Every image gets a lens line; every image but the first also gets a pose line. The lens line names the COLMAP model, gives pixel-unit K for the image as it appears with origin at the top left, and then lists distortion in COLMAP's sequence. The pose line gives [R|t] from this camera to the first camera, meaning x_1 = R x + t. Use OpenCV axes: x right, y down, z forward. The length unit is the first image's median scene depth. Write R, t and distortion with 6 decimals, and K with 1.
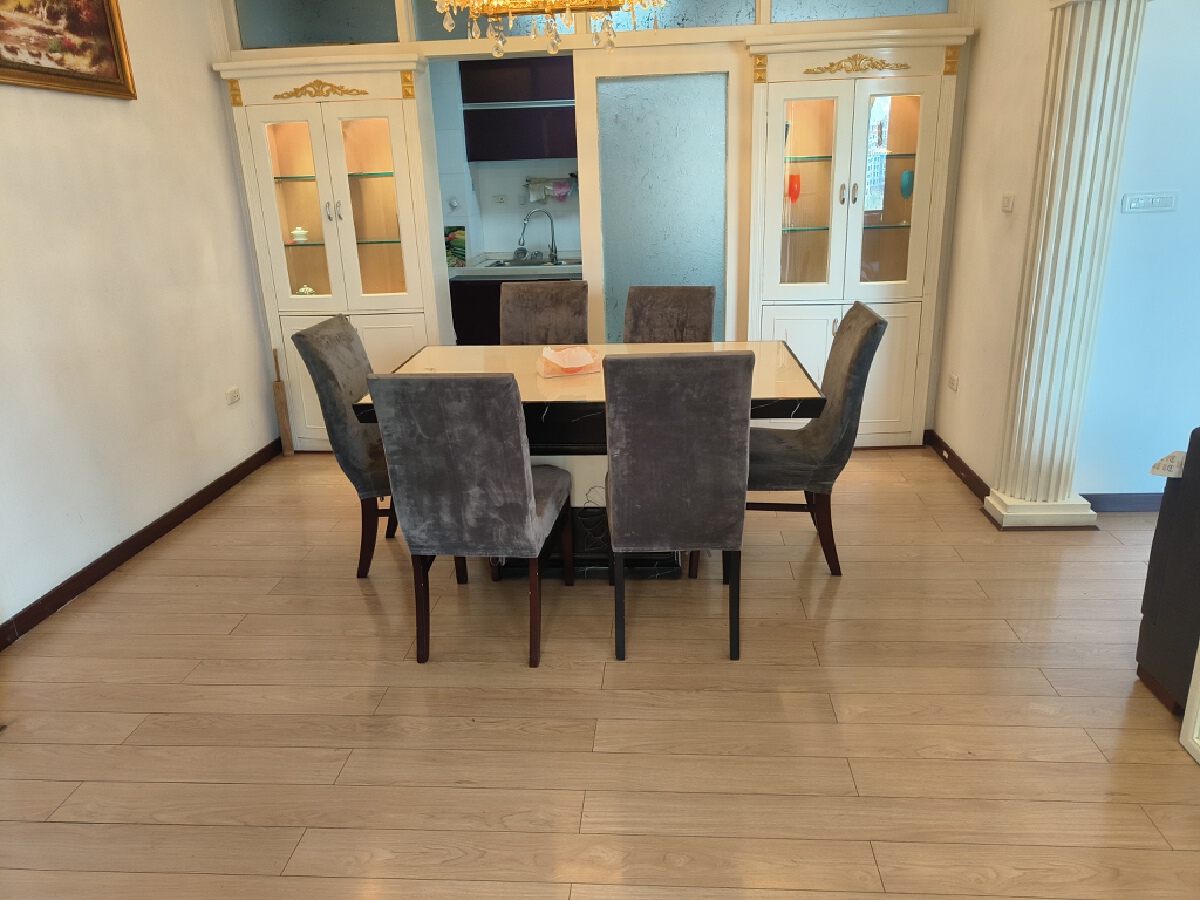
lens RADIAL K [[833.5, 0, 601.3], [0, 833.5, 451.2], [0, 0, 1]] dist [-0.003825, 0.000226]
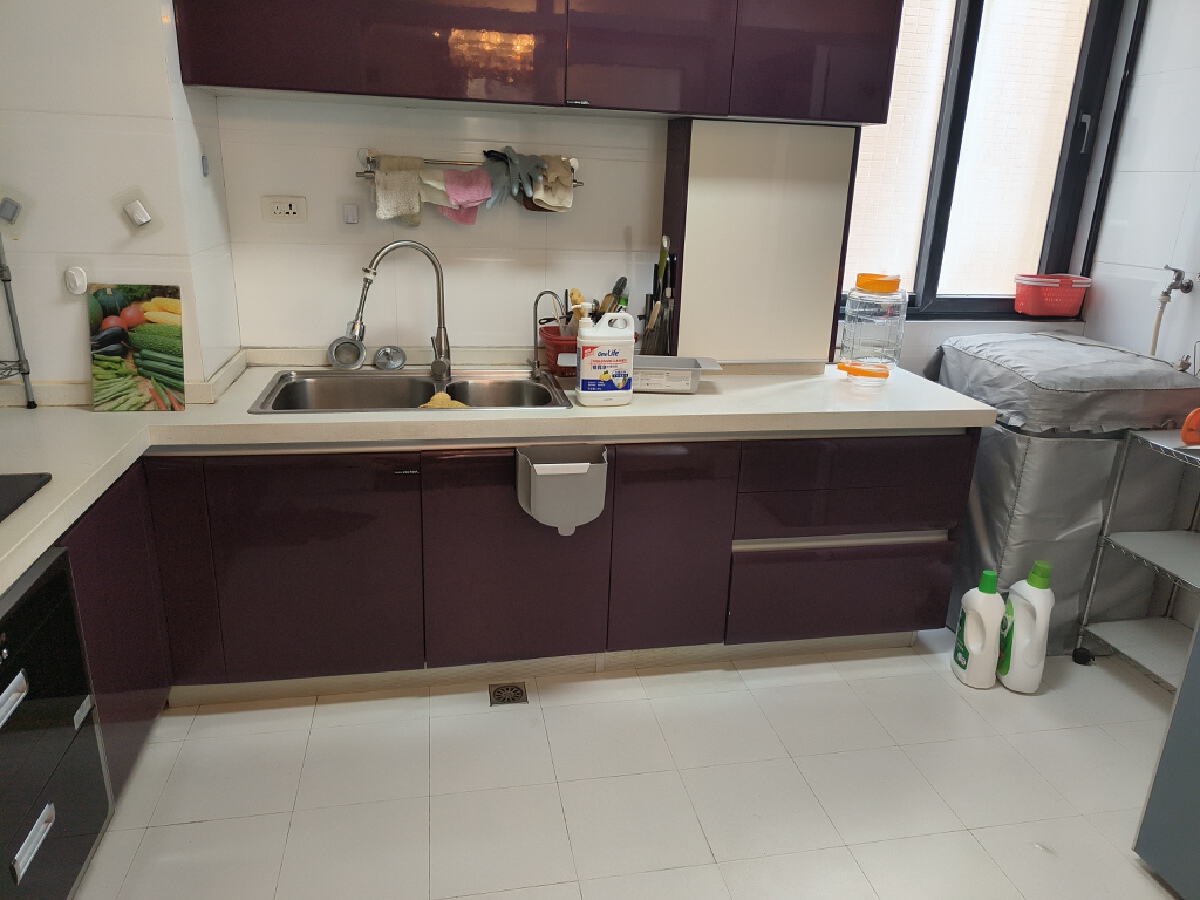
lens RADIAL K [[833.5, 0, 600.4], [0, 833.5, 448.7], [0, 0, 1]] dist [-0.003825, 0.000226]
pose [[0.960950, -0.013018, 0.276414, -0.093966], [0.017058, 0.999780, -0.012214, -0.192652], [-0.276194, 0.016452, 0.960961, 0.624229]]
